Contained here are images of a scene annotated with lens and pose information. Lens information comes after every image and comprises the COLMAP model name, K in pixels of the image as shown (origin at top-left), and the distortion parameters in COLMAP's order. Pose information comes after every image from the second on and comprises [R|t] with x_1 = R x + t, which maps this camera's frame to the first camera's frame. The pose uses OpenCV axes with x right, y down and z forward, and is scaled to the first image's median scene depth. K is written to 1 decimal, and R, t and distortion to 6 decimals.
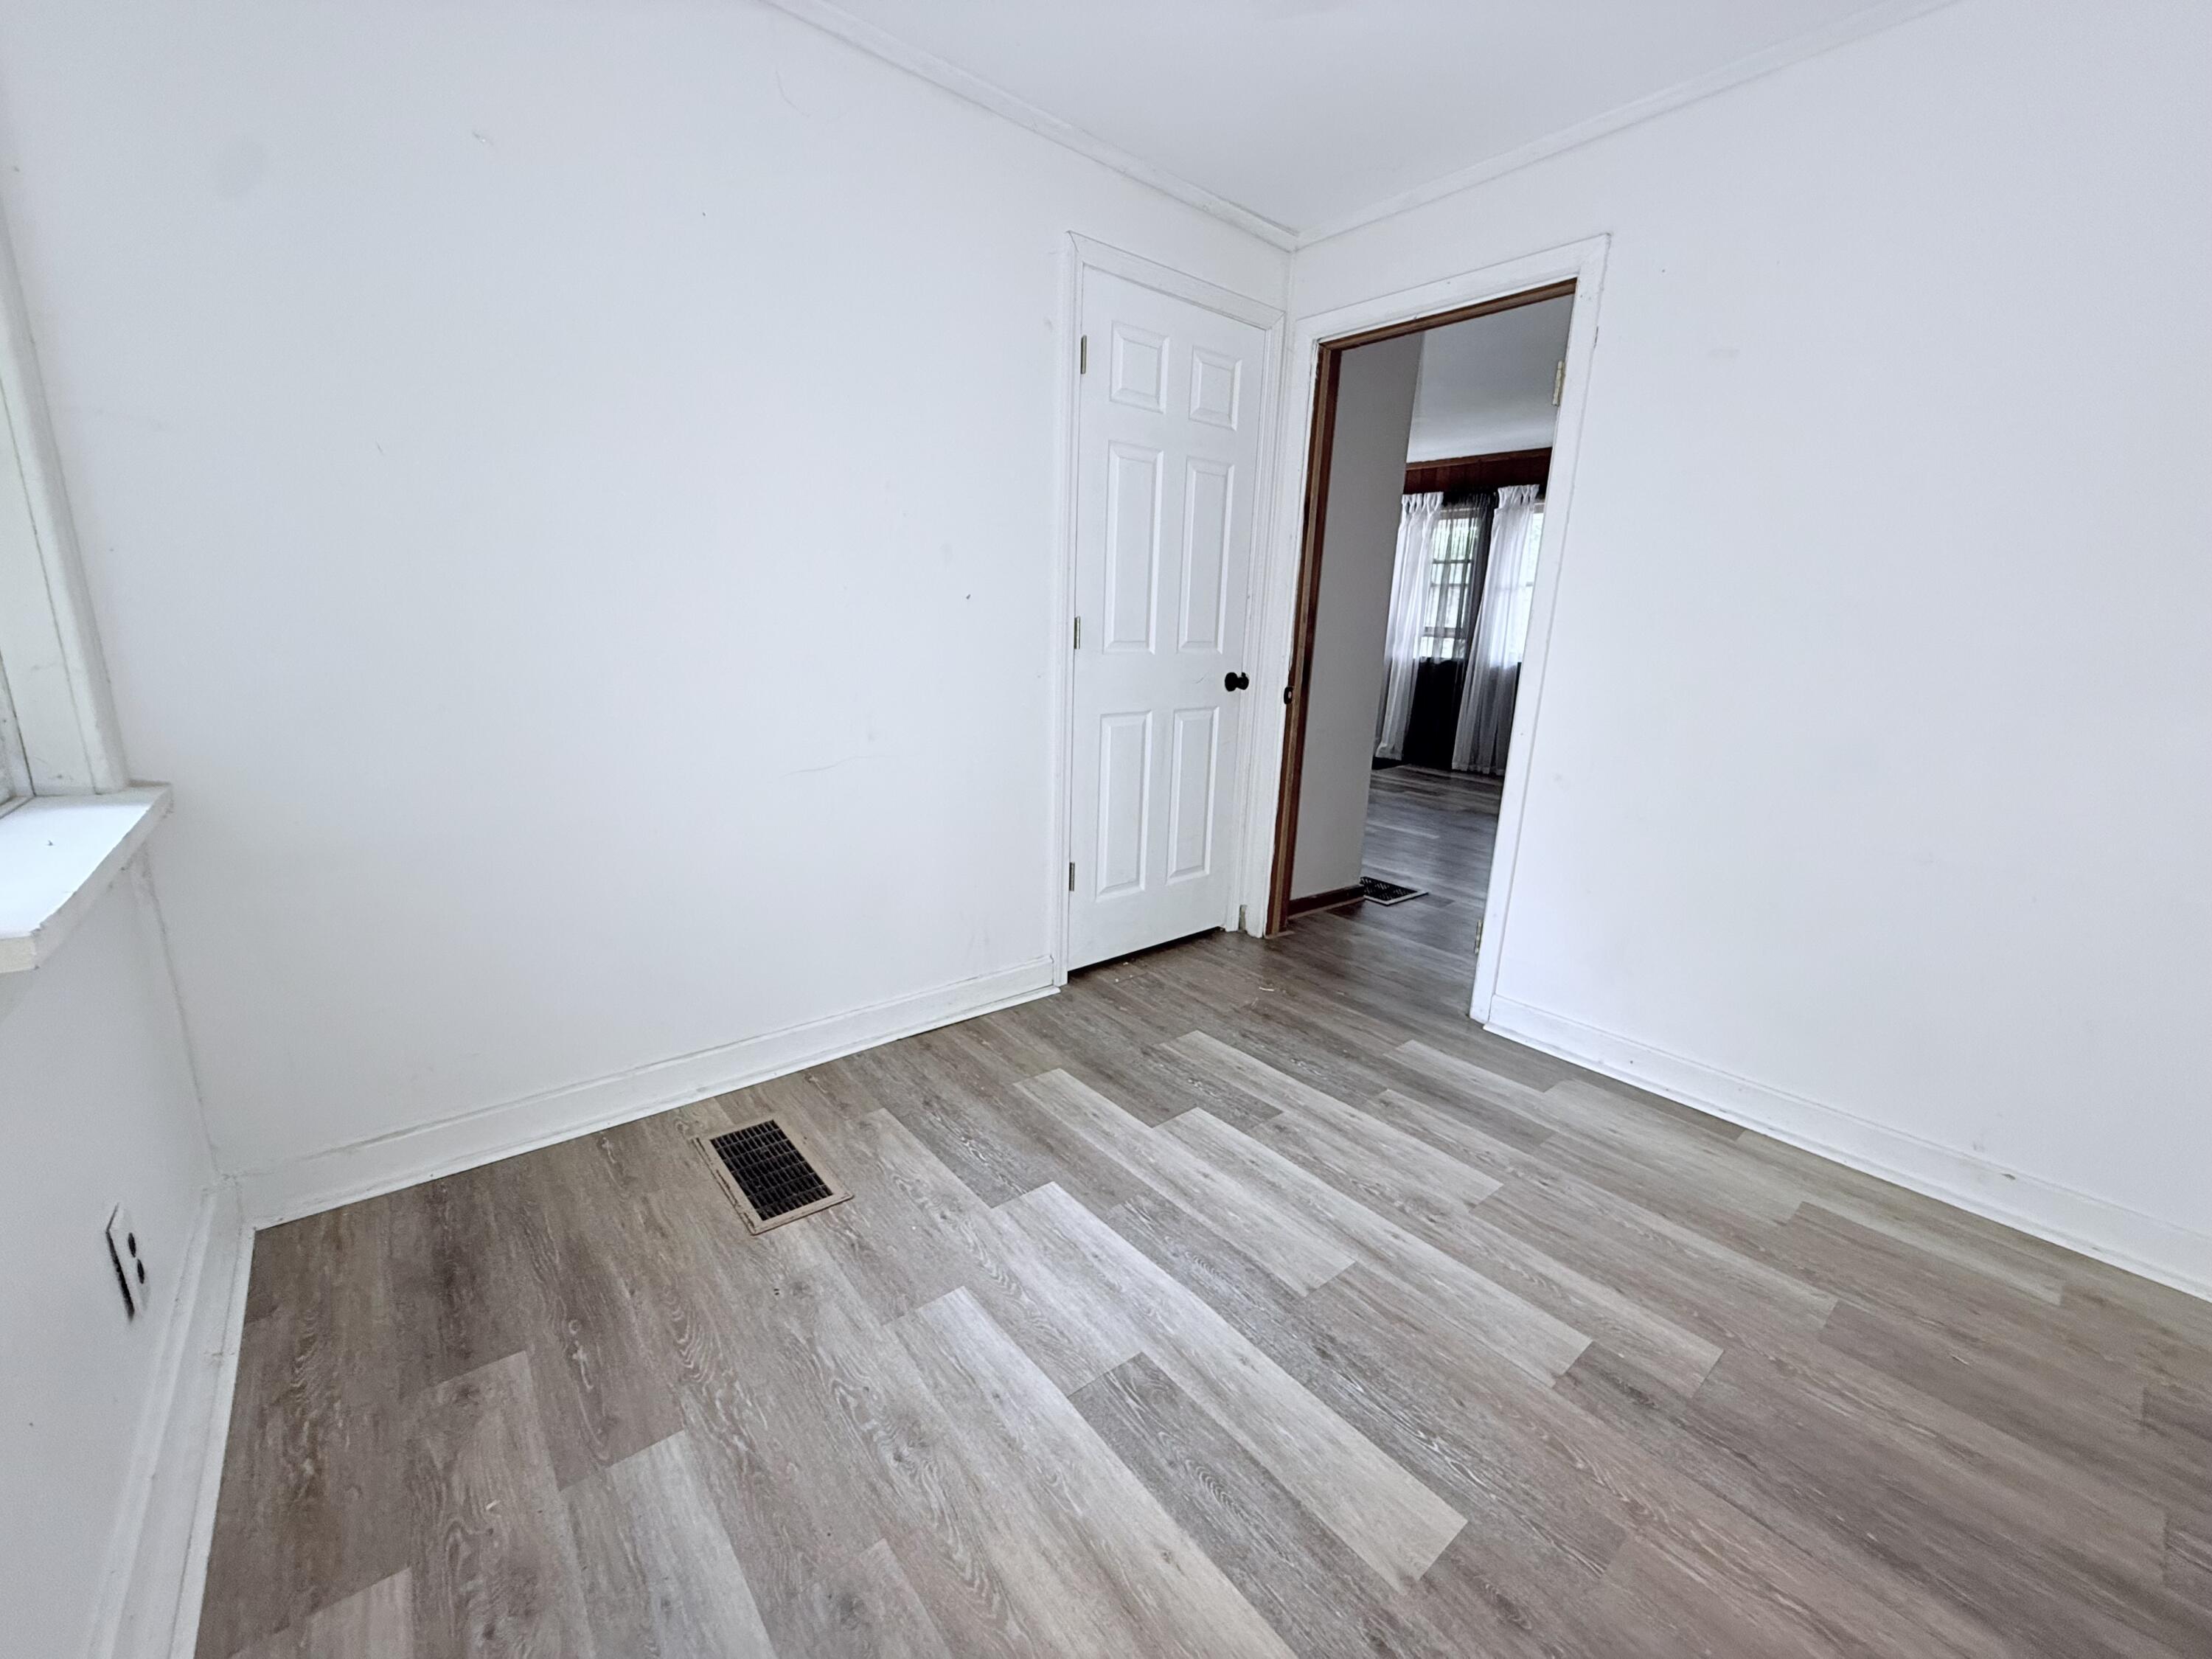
lens RADIAL K [[883.4, 0, 1105.5], [0, 883.4, 834.2], [0, 0, 1]] dist [-0.001717, -0.000223]
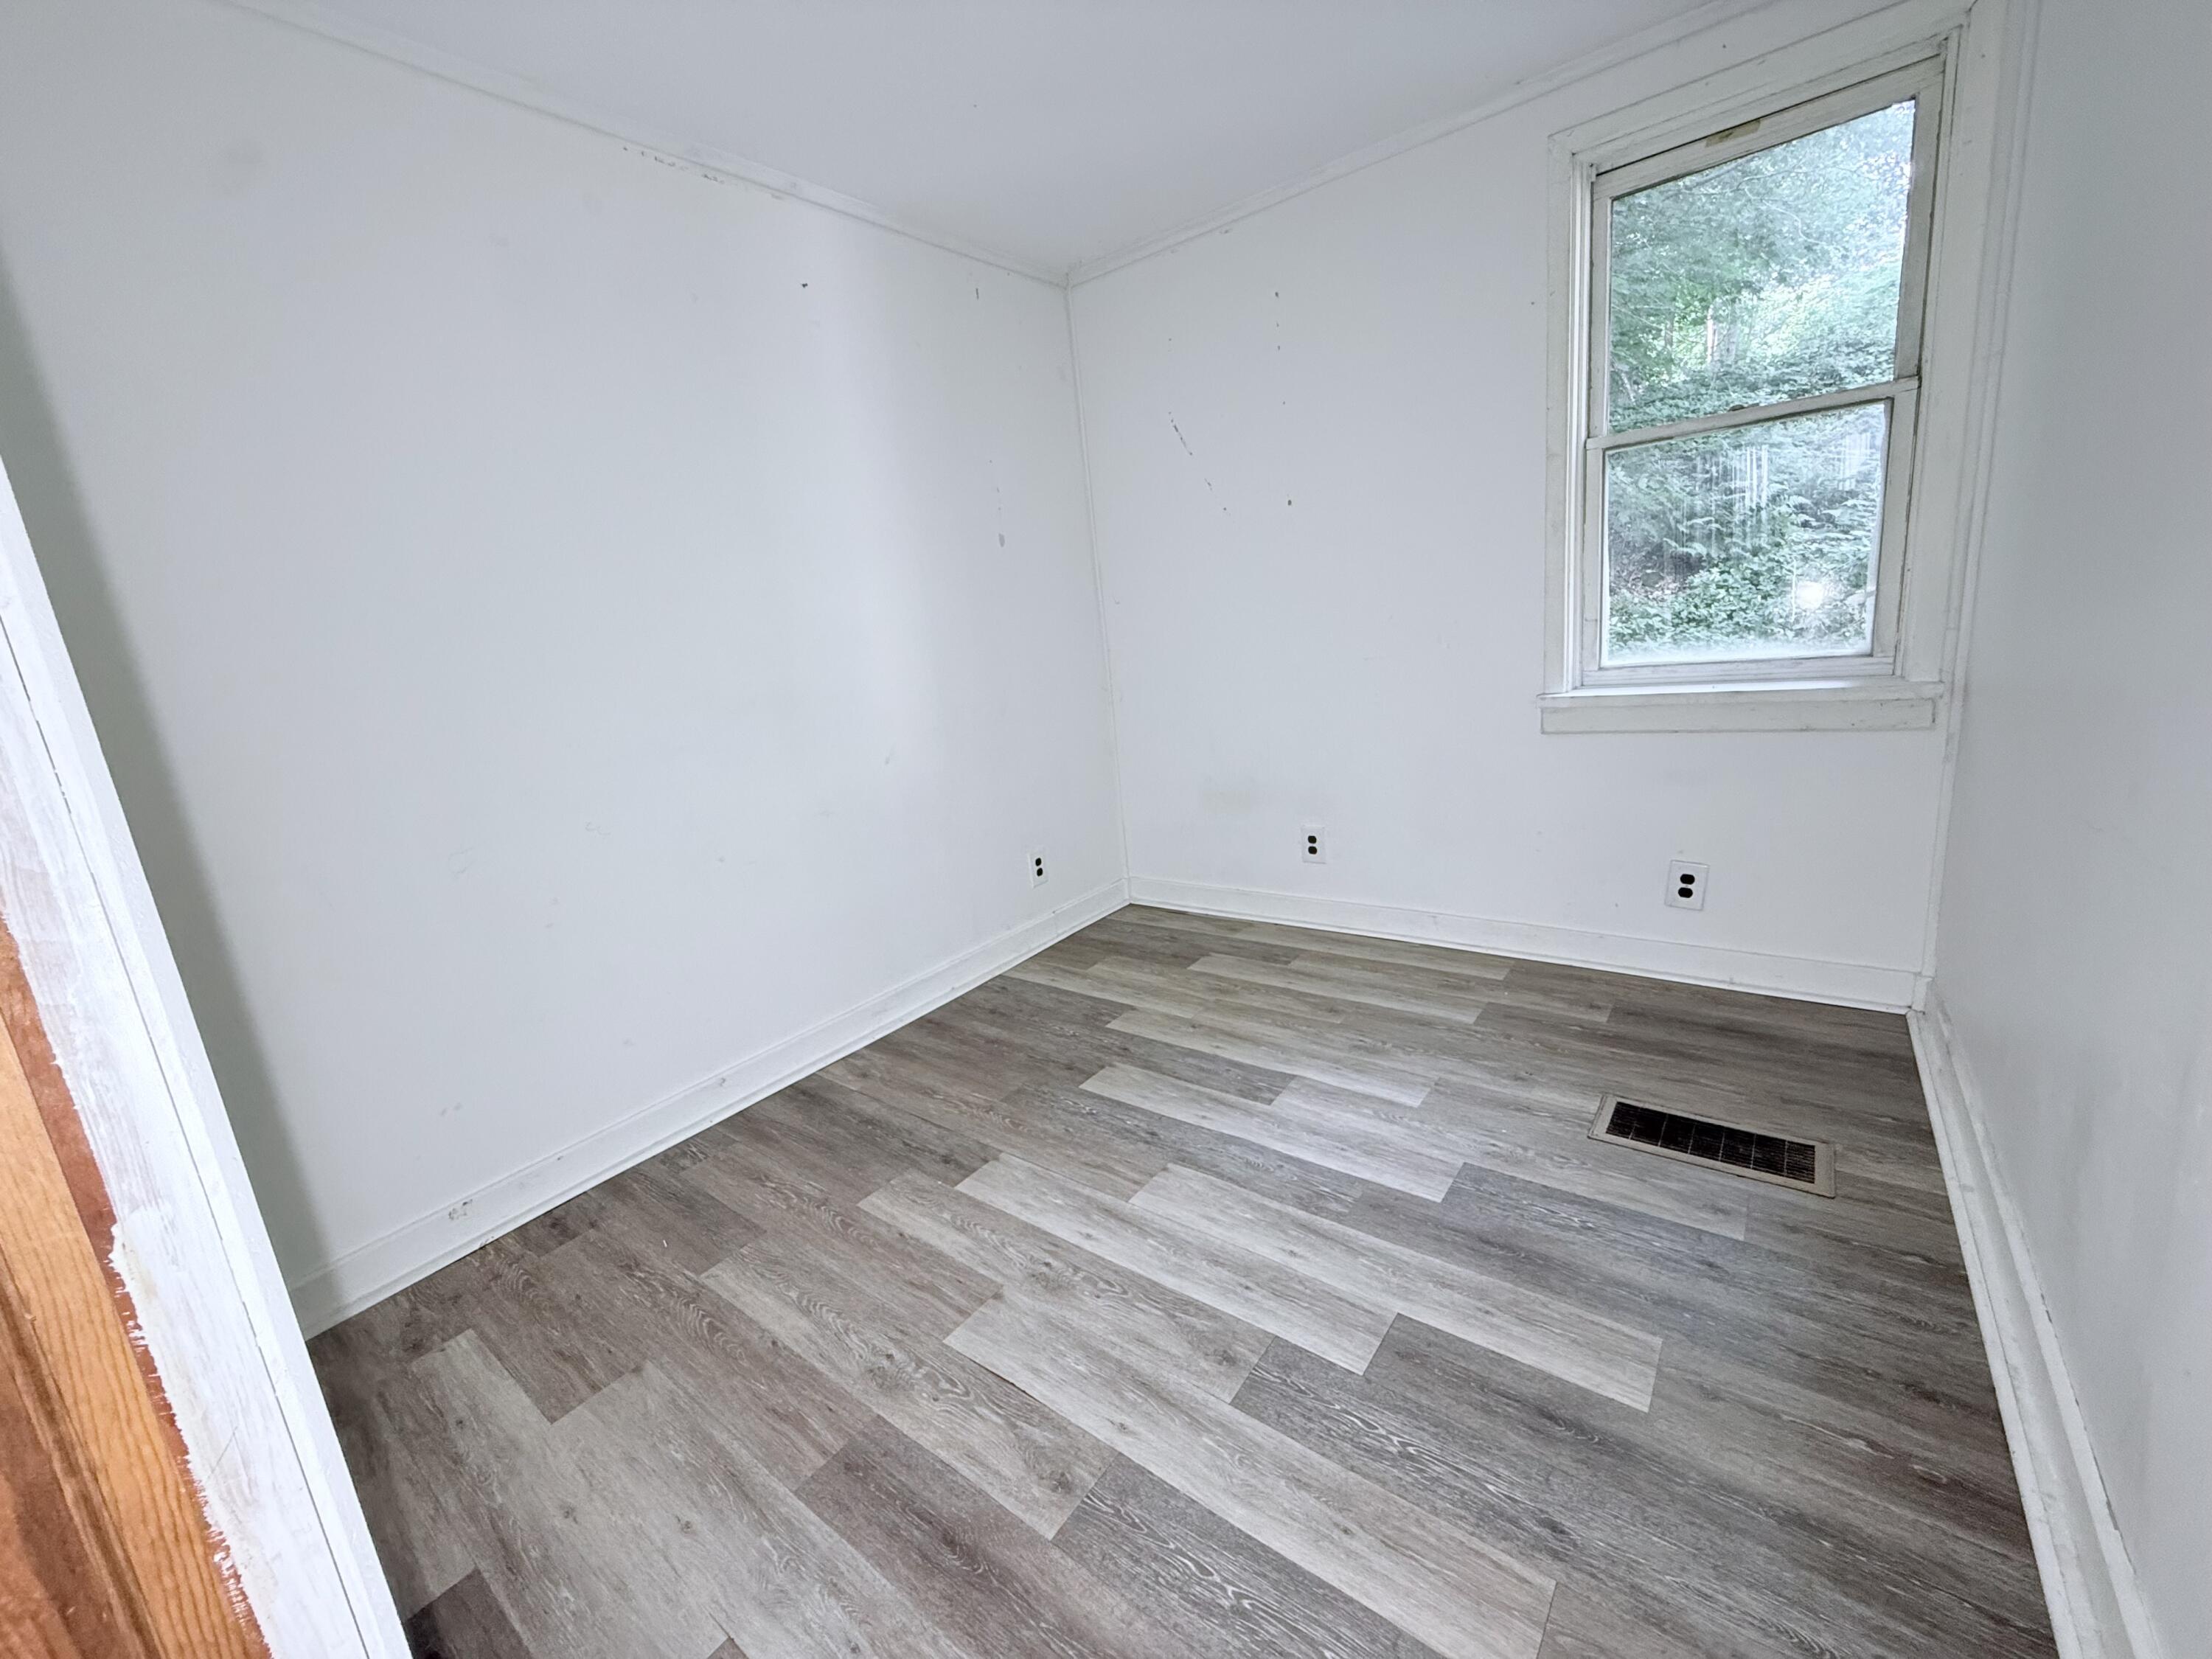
lens RADIAL K [[883.4, 0, 1115.0], [0, 883.4, 823.6], [0, 0, 1]] dist [-0.001717, -0.000223]
pose [[-0.972244, 0.113512, -0.204591, 0.446127], [0.016384, 0.905313, 0.424428, -0.392336], [0.233396, 0.409295, -0.882045, 1.679848]]
